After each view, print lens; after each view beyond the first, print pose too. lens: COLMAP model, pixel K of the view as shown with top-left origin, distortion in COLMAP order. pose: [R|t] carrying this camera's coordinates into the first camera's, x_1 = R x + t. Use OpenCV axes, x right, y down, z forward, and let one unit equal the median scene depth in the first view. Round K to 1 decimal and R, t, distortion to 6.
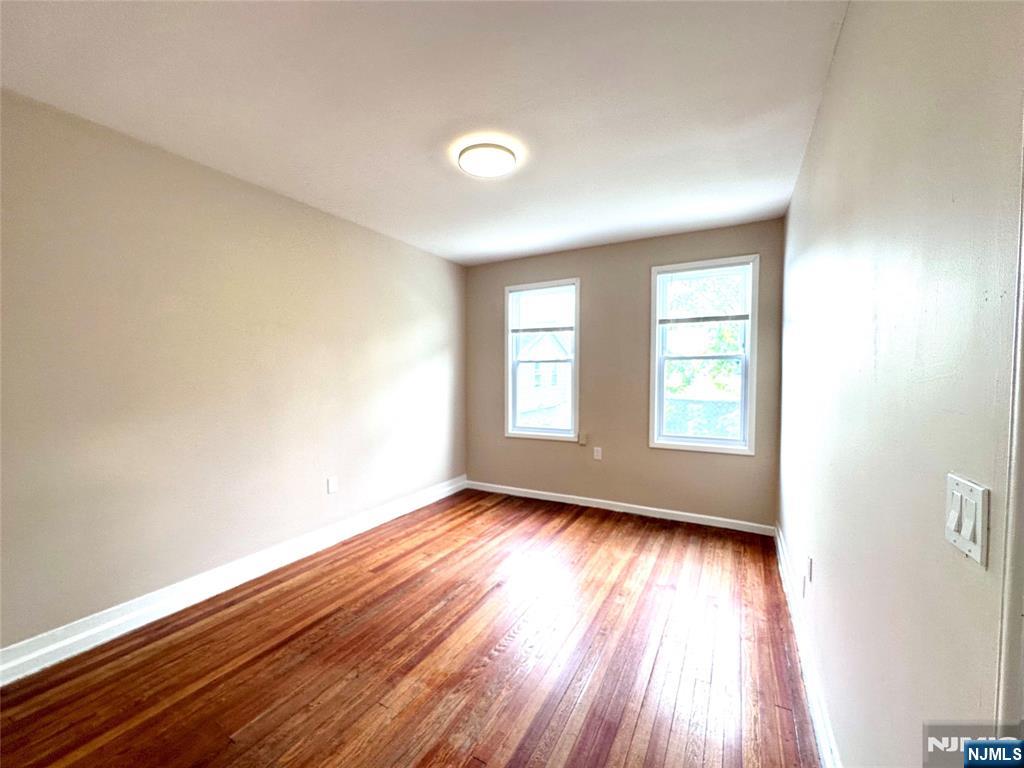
lens RADIAL K [[416.4, 0, 512.5], [0, 416.4, 385.3], [0, 0, 1]] dist [-0.007202, 0.000249]
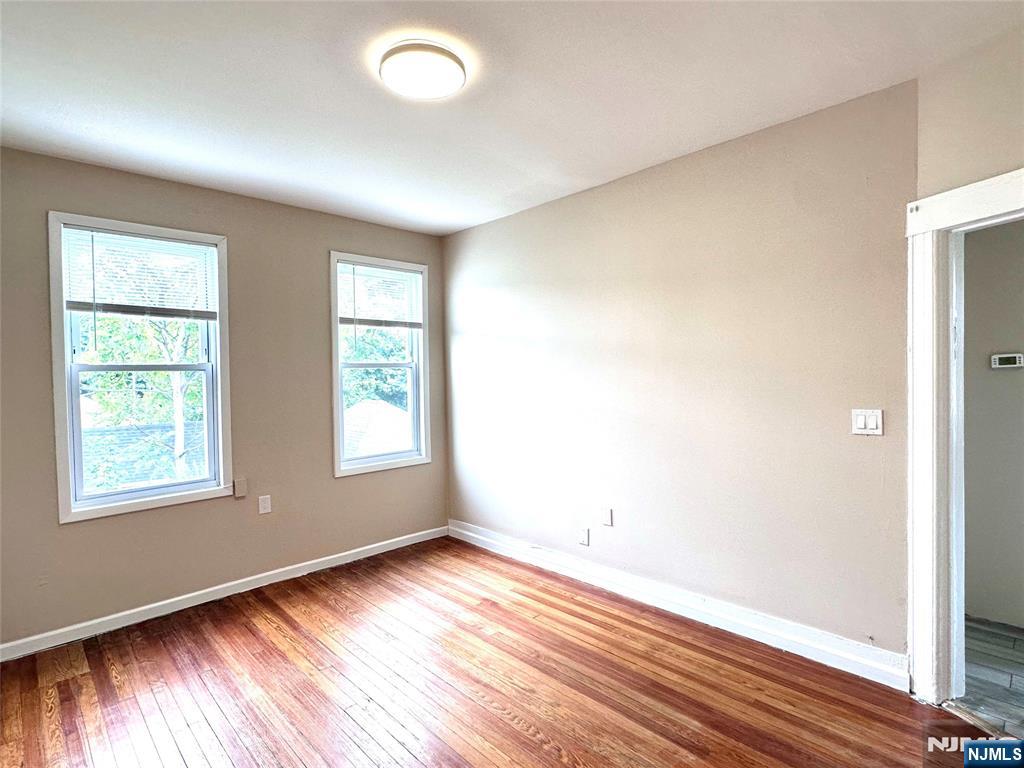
lens RADIAL K [[519.9, 0, 515.0], [0, 519.9, 385.4], [0, 0, 1]] dist [-0.005869, 0.002373]
pose [[0.288822, -0.021331, 0.957145, -0.548760], [0.050793, 0.998685, 0.006929, -0.016979], [-0.956034, 0.046615, 0.289526, 0.405768]]
